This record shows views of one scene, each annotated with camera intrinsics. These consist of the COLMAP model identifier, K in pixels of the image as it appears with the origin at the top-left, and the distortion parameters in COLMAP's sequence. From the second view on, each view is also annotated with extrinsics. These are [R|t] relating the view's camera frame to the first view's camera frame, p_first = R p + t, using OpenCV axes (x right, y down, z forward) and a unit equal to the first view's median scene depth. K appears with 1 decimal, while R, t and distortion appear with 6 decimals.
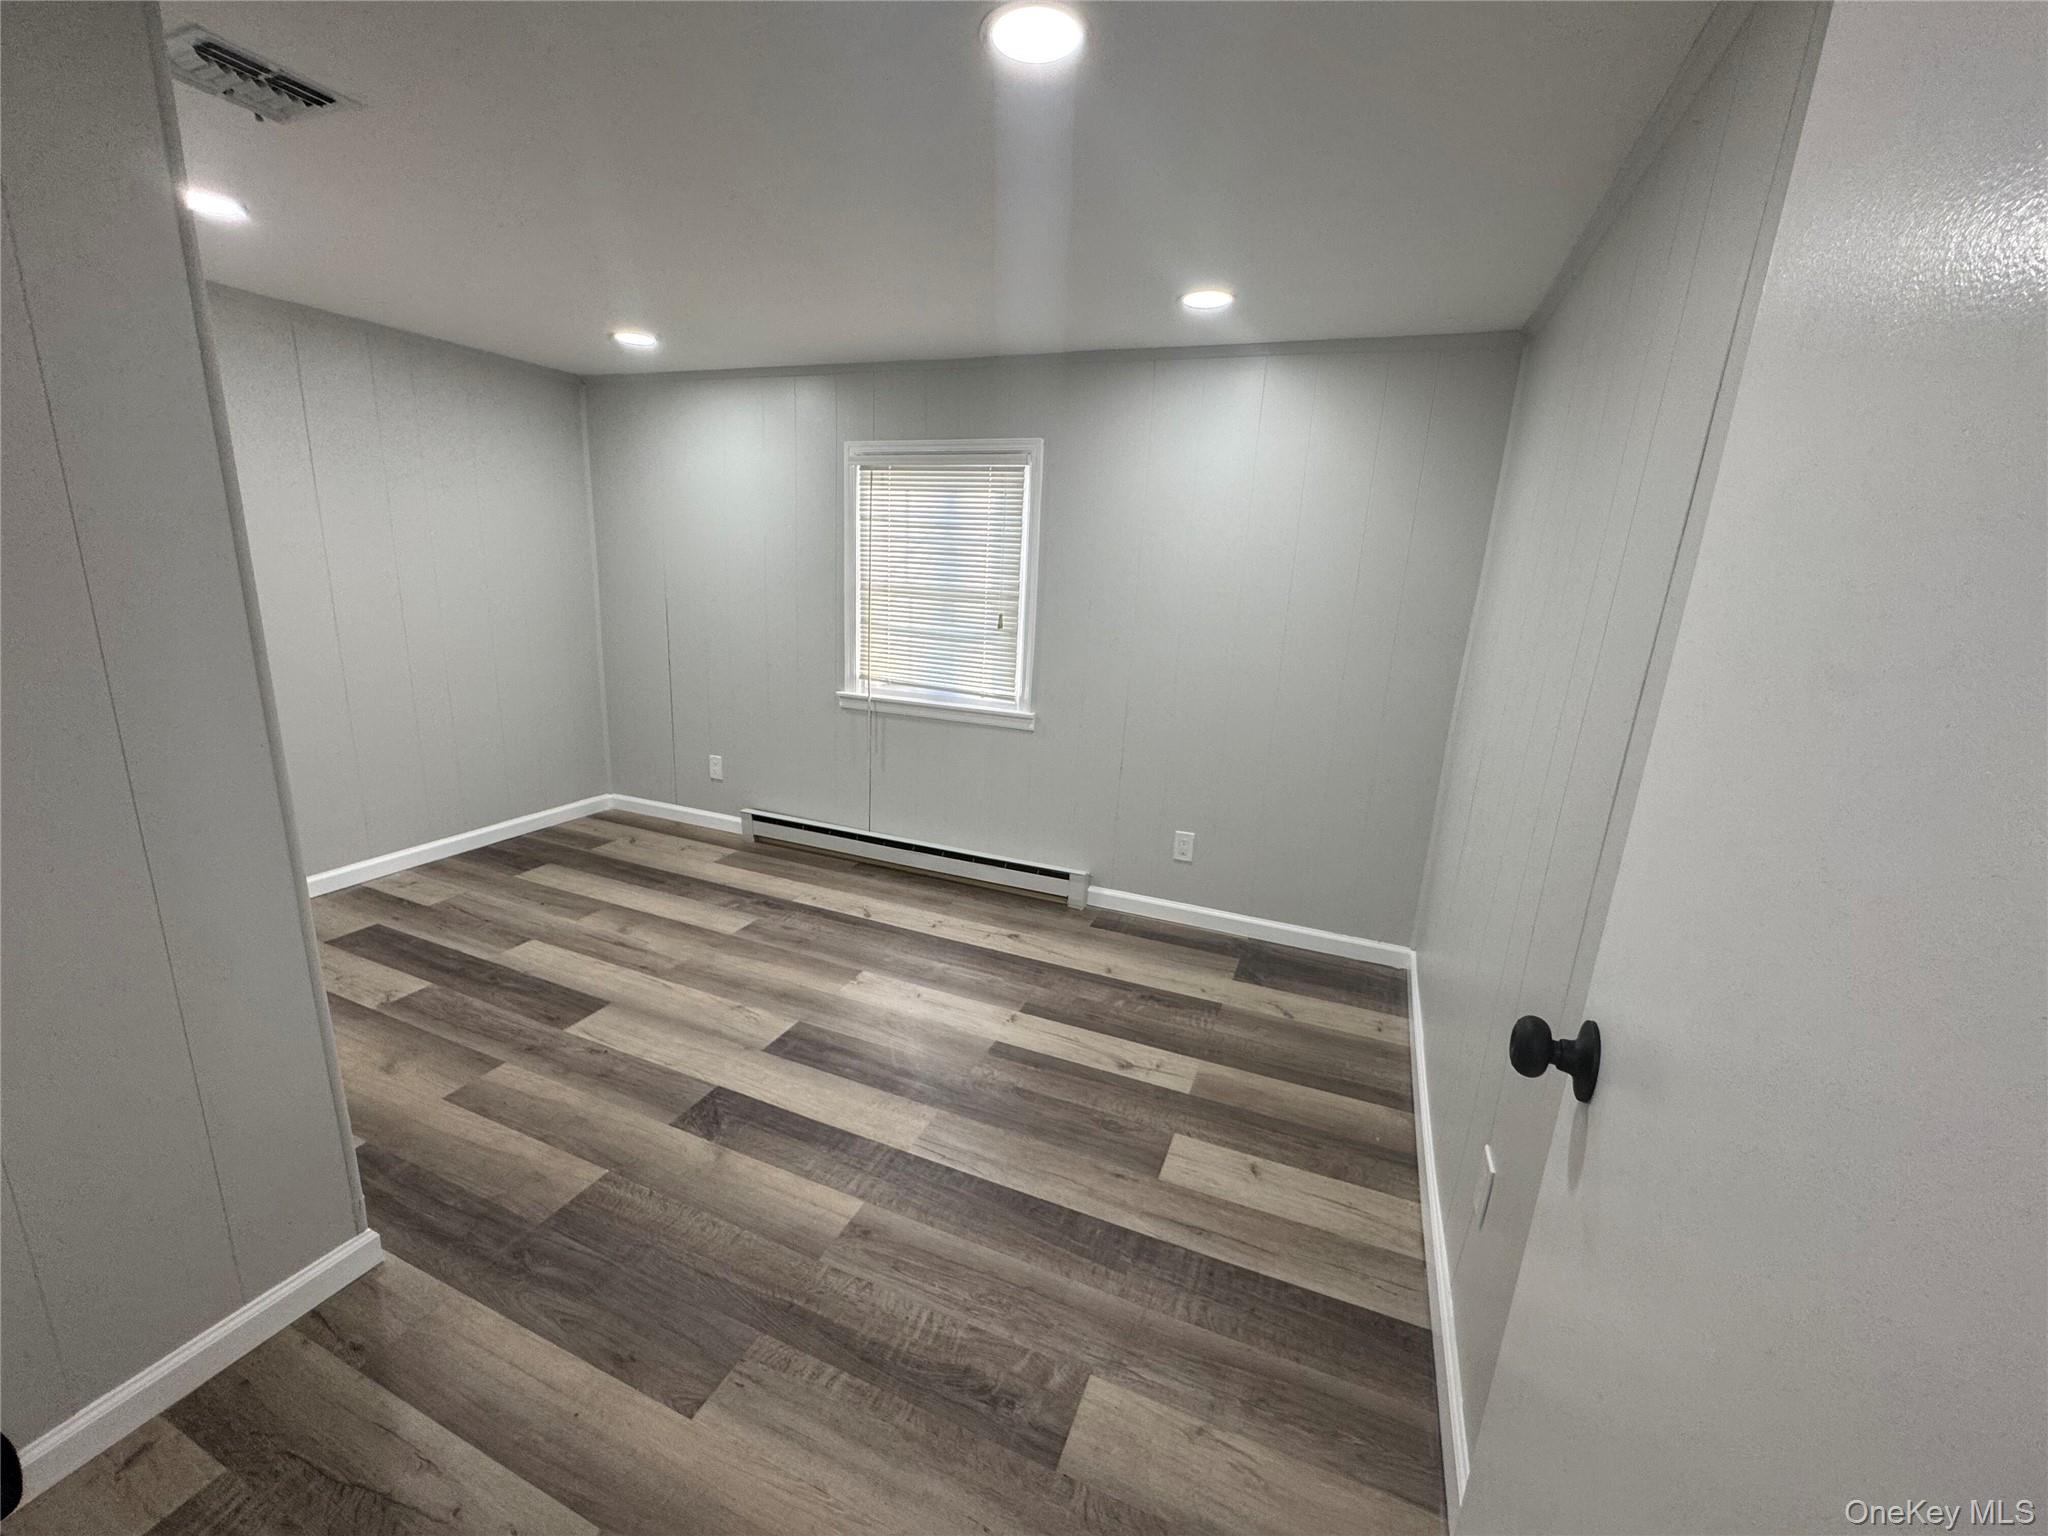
lens RADIAL K [[818.8, 0, 1023.3], [0, 818.8, 758.0], [0, 0, 1]] dist [0.002146, -0.000350]
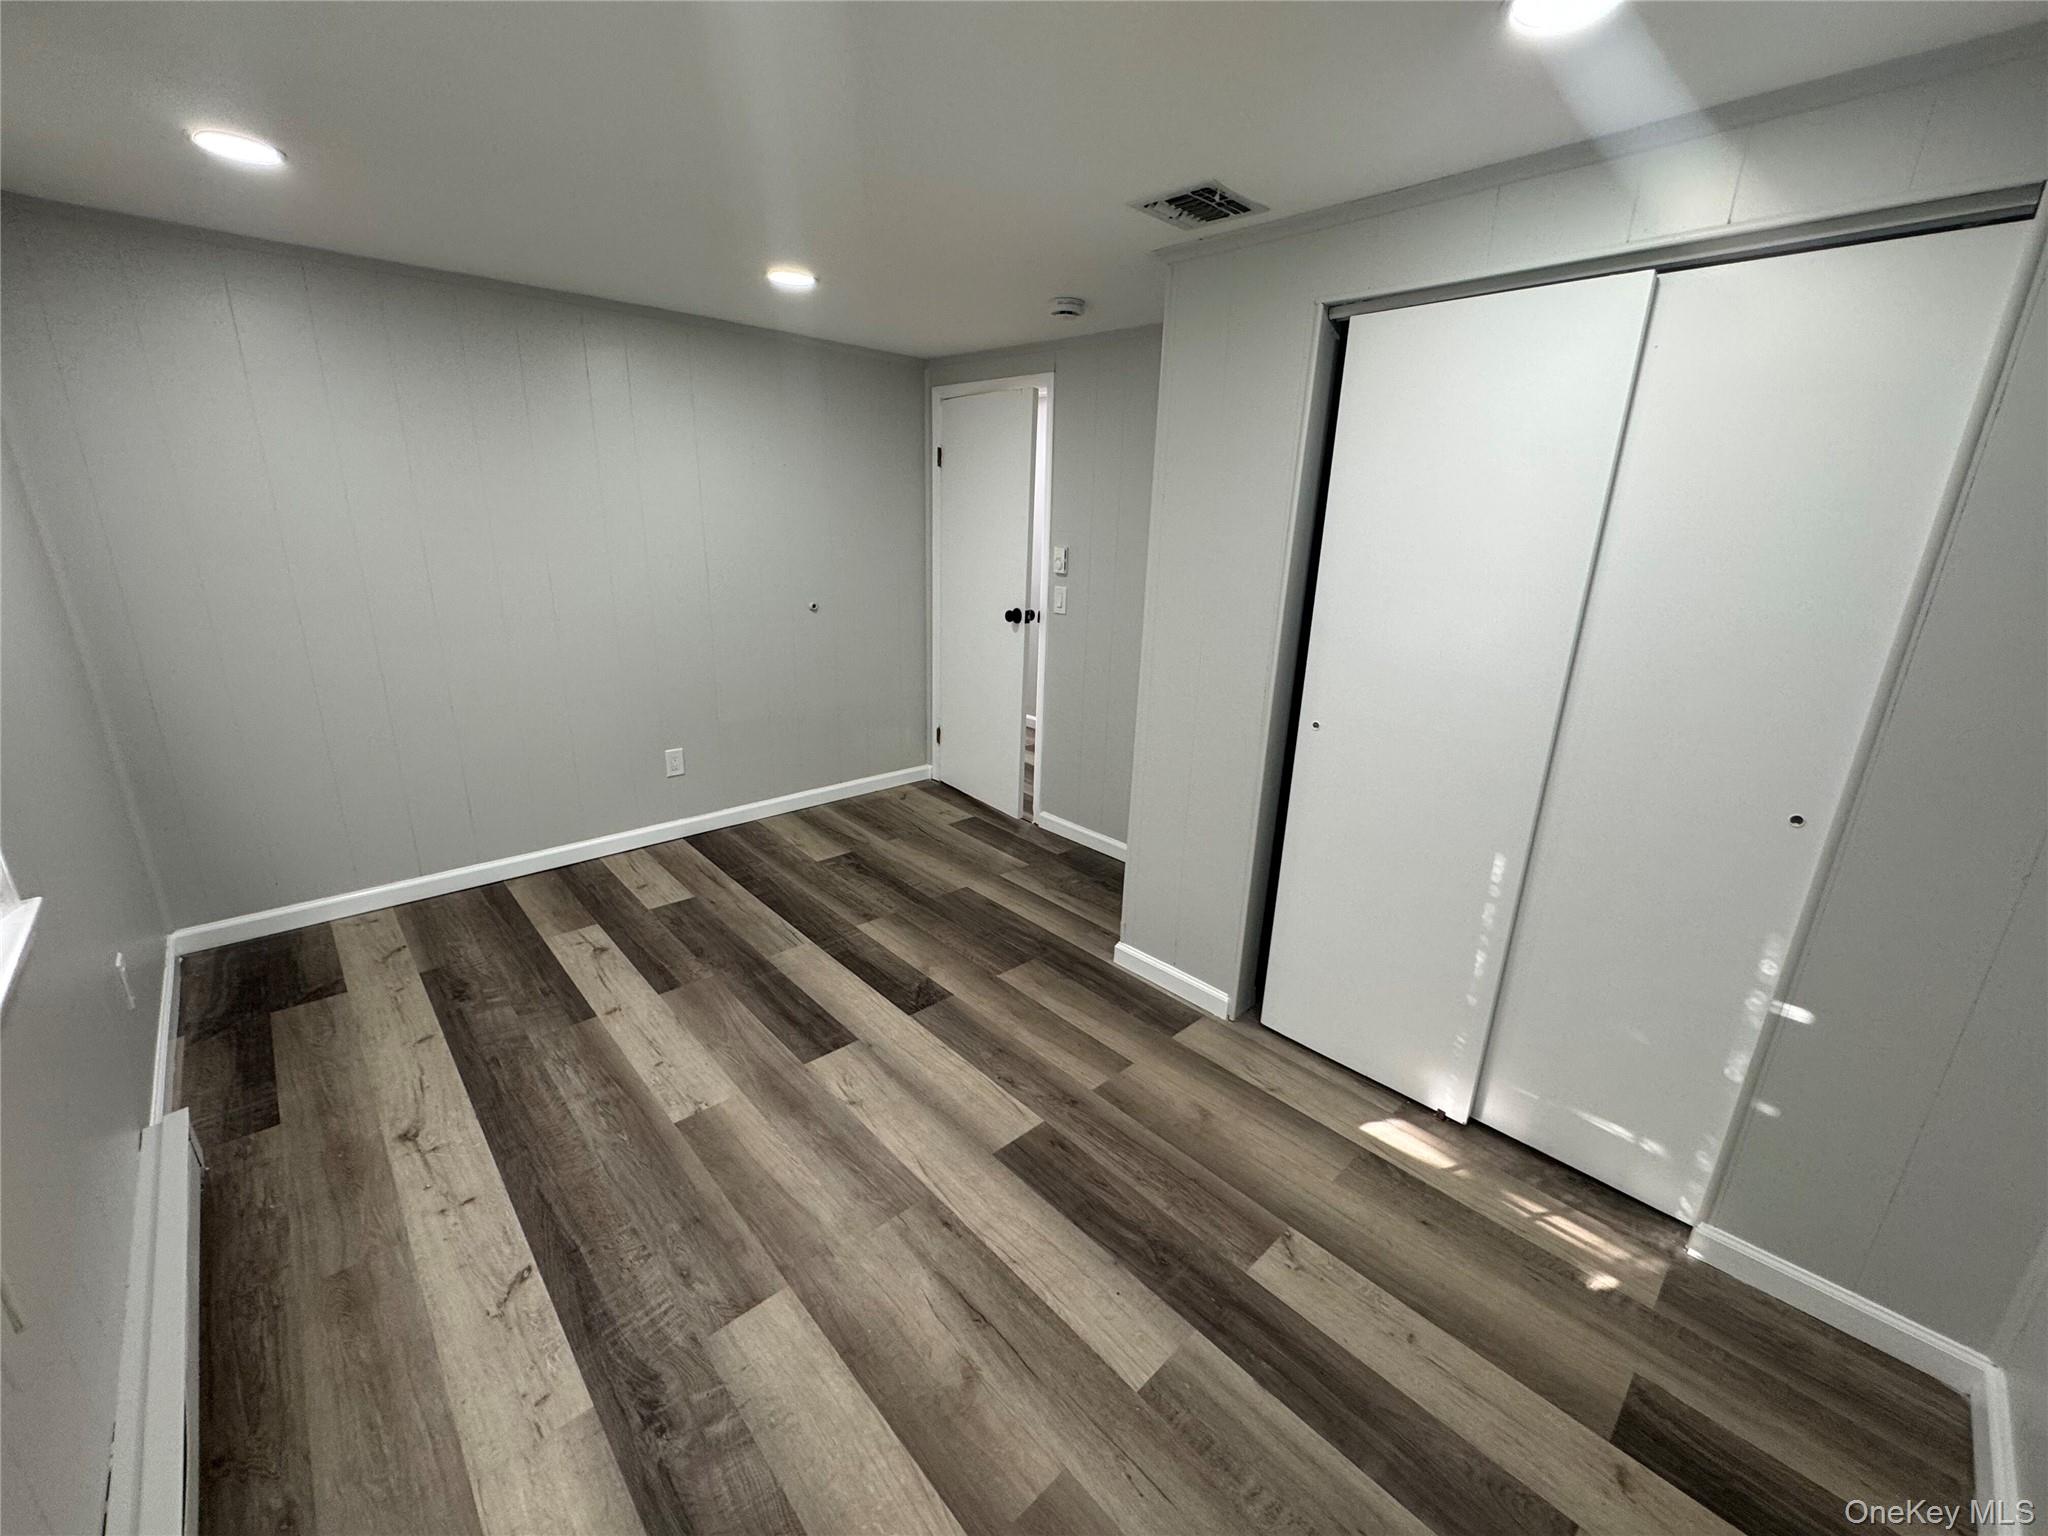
lens RADIAL K [[818.8, 0, 1028.4], [0, 818.8, 775.2], [0, 0, 1]] dist [0.002146, -0.000350]
pose [[-0.910520, -0.193332, 0.365481, -0.781990], [0.027154, 0.854077, 0.519437, -0.412710], [-0.412573, 0.482882, -0.772405, 1.479697]]
